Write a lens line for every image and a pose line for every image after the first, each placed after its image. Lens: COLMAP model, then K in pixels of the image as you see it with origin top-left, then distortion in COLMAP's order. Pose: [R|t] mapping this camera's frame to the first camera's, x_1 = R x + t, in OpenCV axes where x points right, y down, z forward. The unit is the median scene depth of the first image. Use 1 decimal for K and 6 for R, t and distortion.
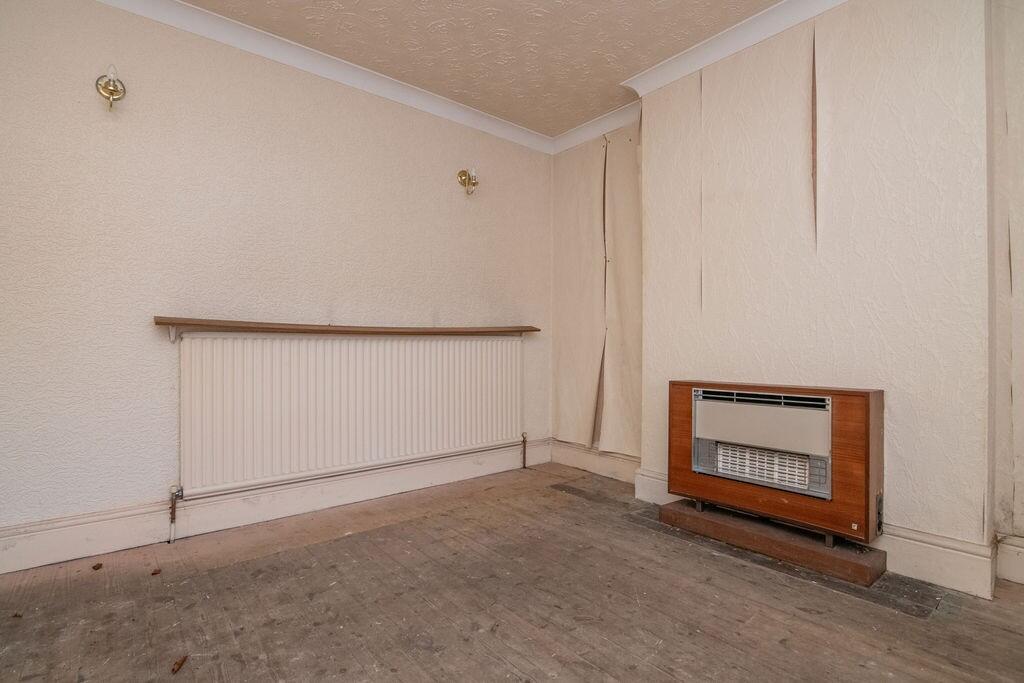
lens RADIAL K [[490.4, 0, 507.4], [0, 490.4, 348.4], [0, 0, 1]] dist [-0.012836, 0.000316]
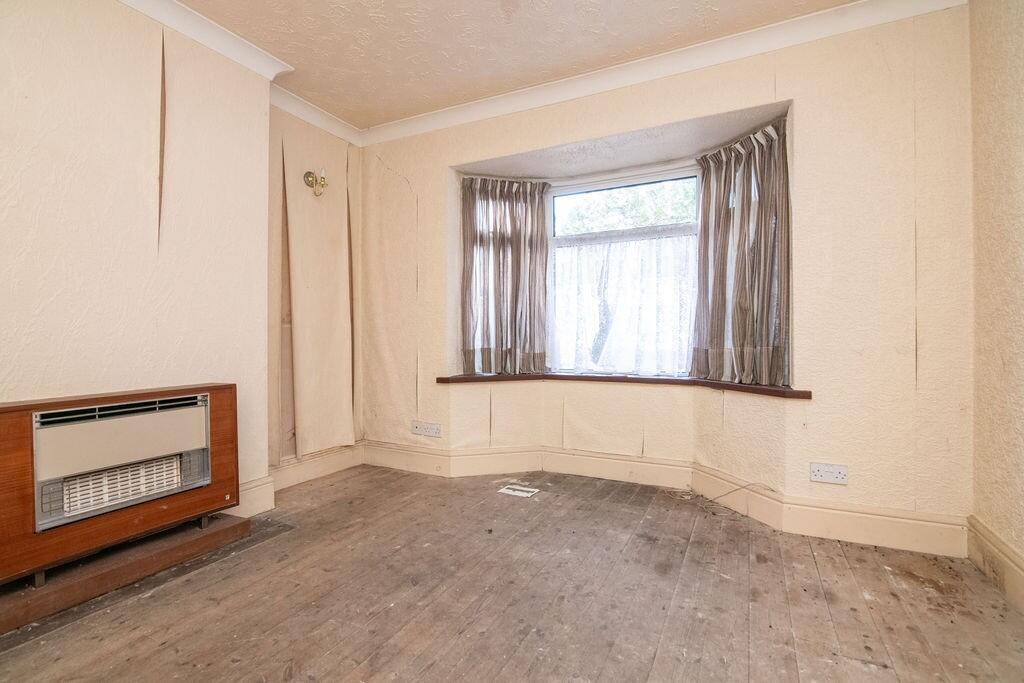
lens RADIAL K [[480.8, 0, 508.9], [0, 480.8, 336.4], [0, 0, 1]] dist [-0.001597, -0.000185]
pose [[-0.407228, 0.001217, 0.913326, -0.619714], [0.007838, 0.999967, 0.002163, -0.027924], [-0.913293, 0.008040, -0.407224, 0.793577]]
